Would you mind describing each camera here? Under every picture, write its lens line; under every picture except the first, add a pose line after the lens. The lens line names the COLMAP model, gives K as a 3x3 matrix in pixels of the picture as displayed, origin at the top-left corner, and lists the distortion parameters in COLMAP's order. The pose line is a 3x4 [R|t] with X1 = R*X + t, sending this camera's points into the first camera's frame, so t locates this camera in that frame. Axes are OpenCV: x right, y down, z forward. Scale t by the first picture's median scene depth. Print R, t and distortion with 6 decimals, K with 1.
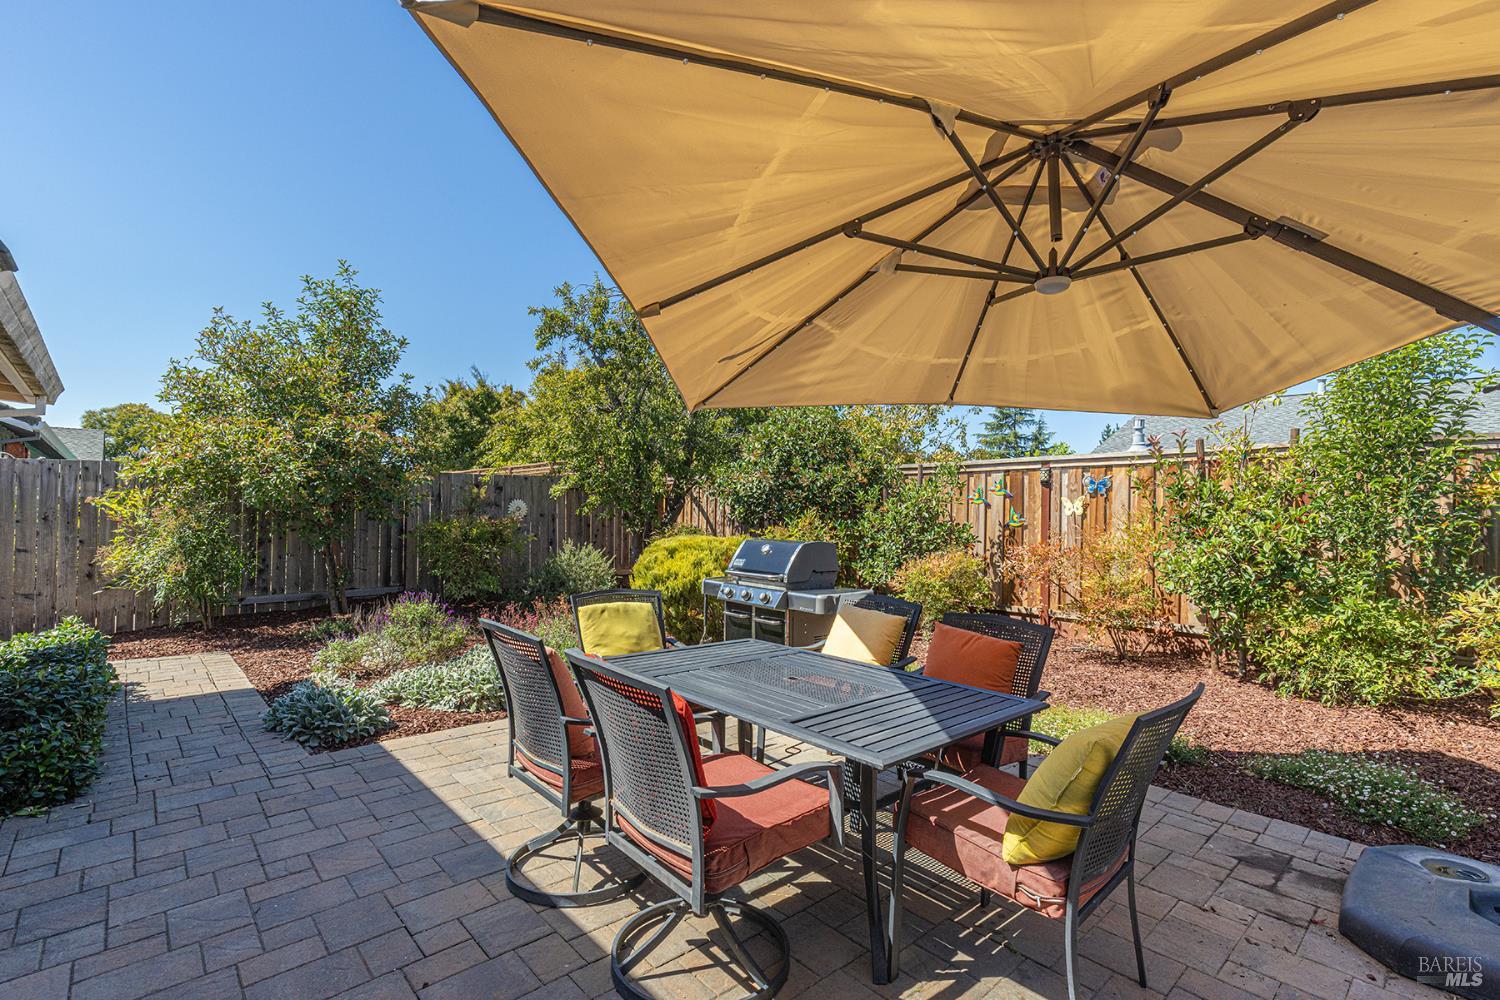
lens RADIAL K [[672.5, 0, 751.2], [0, 672.5, 503.4], [0, 0, 1]] dist [0.009520, 0.000844]
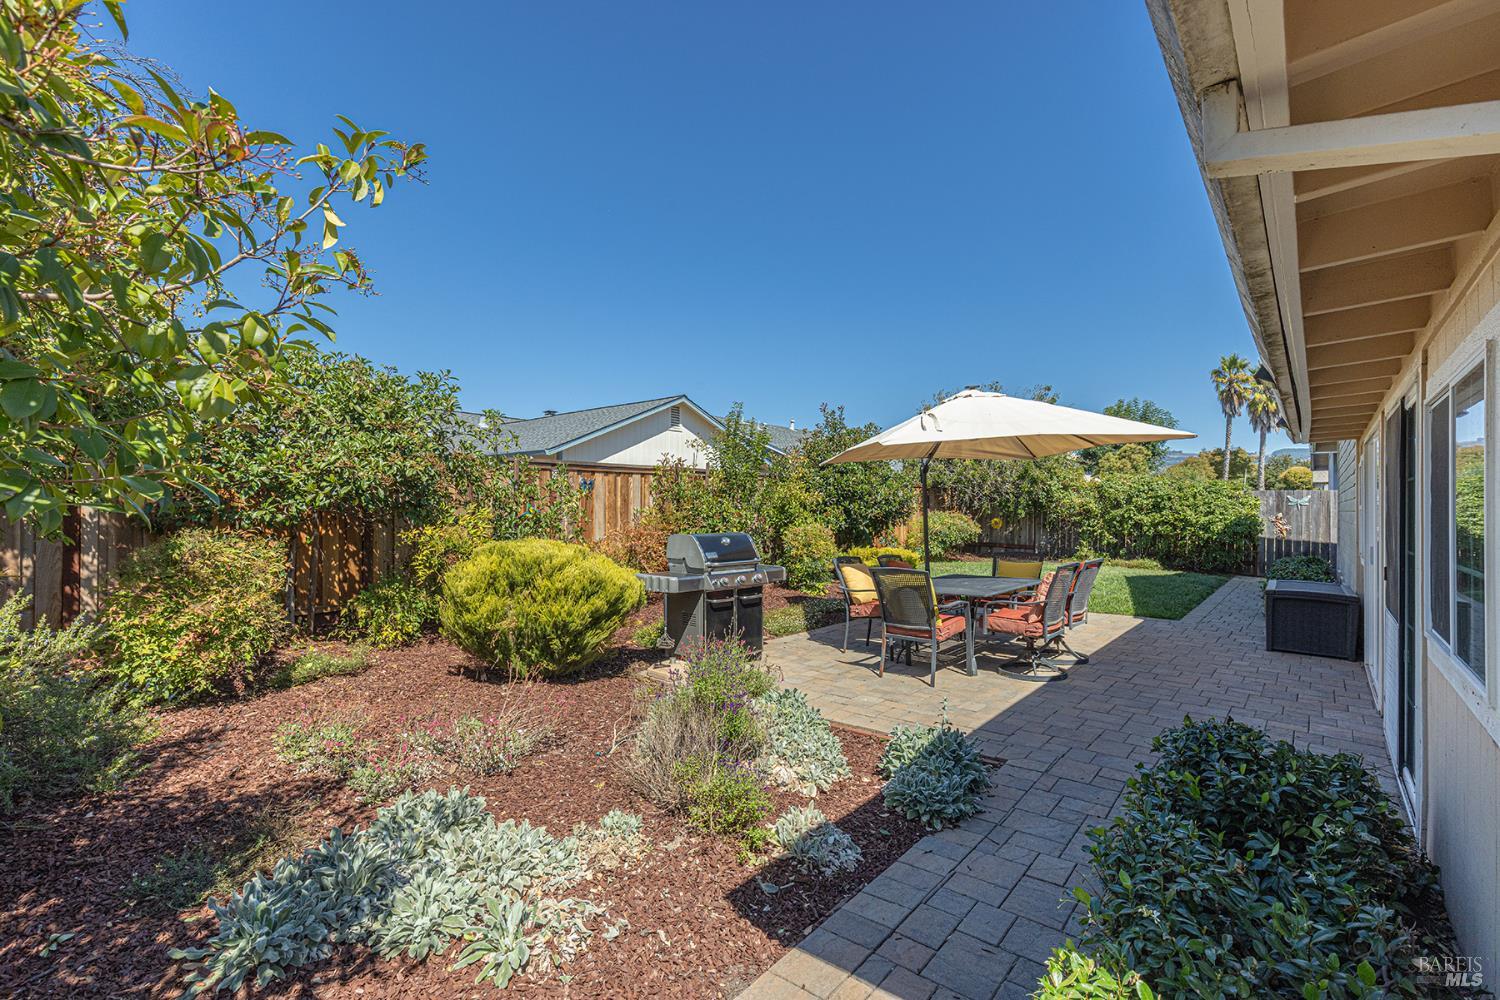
lens RADIAL K [[672.5, 0, 752.3], [0, 672.5, 500.7], [0, 0, 1]] dist [0.009520, 0.000844]
pose [[-0.117637, -0.009487, 0.993011, -0.871092], [-0.014246, 0.999868, 0.007865, -0.010182], [-0.992954, -0.013221, -0.117756, 0.815446]]
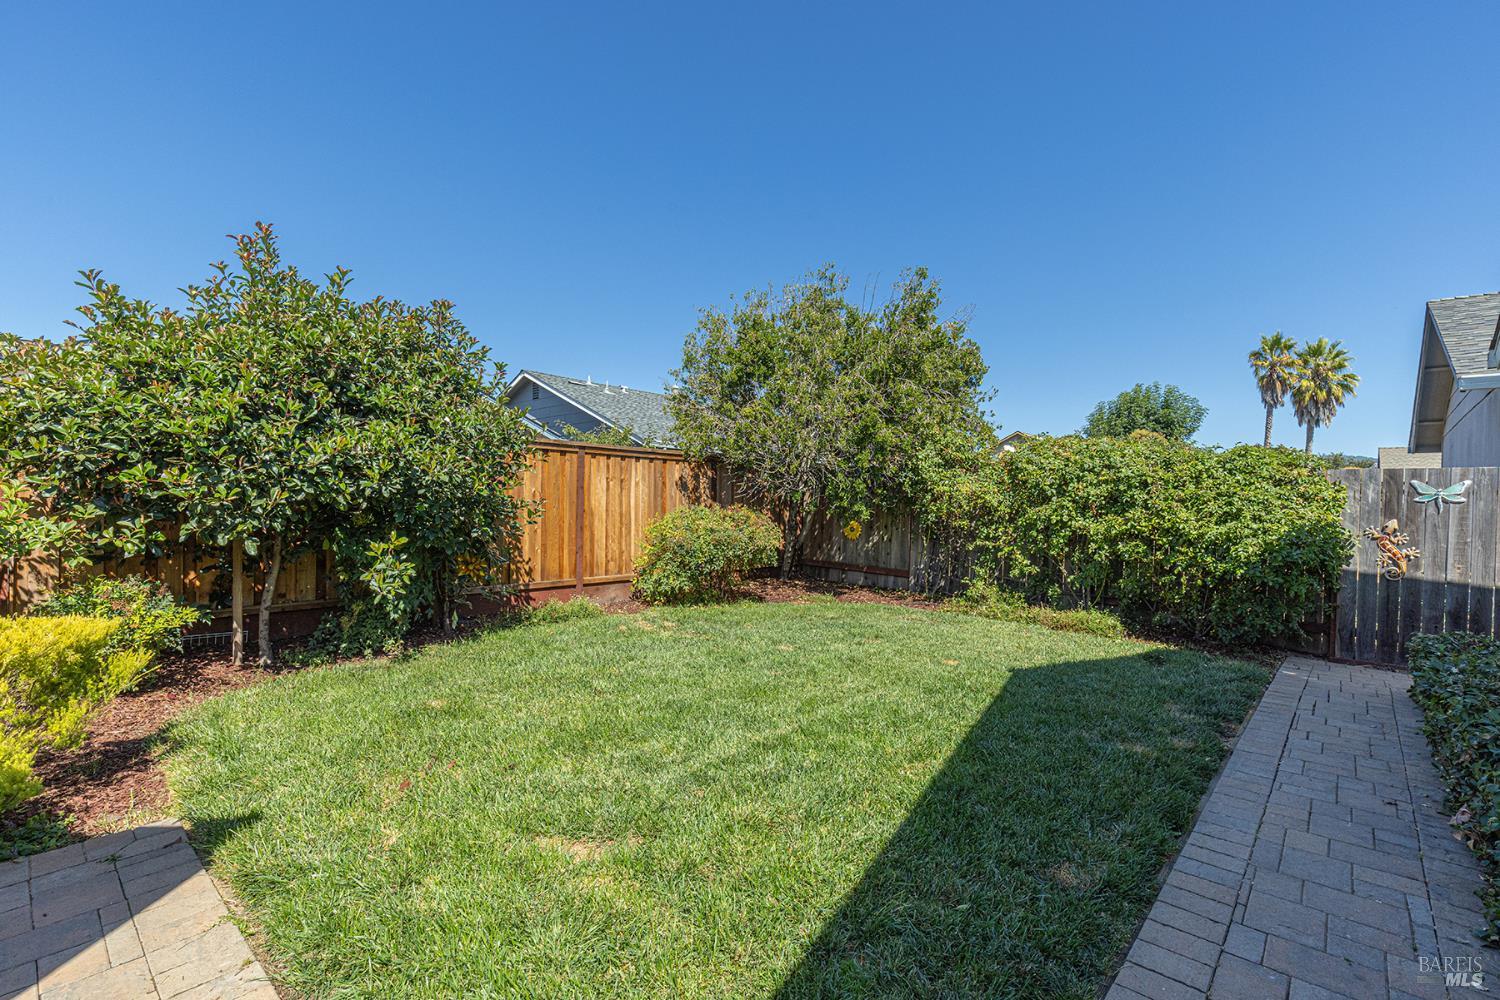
lens RADIAL K [[672.5, 0, 752.2], [0, 672.5, 501.8], [0, 0, 1]] dist [0.009520, 0.000844]
pose [[-0.081172, -0.014408, 0.996596, 0.169281], [-0.029280, 0.999498, 0.012065, 0.012148], [-0.996270, -0.028201, -0.081554, -0.110021]]
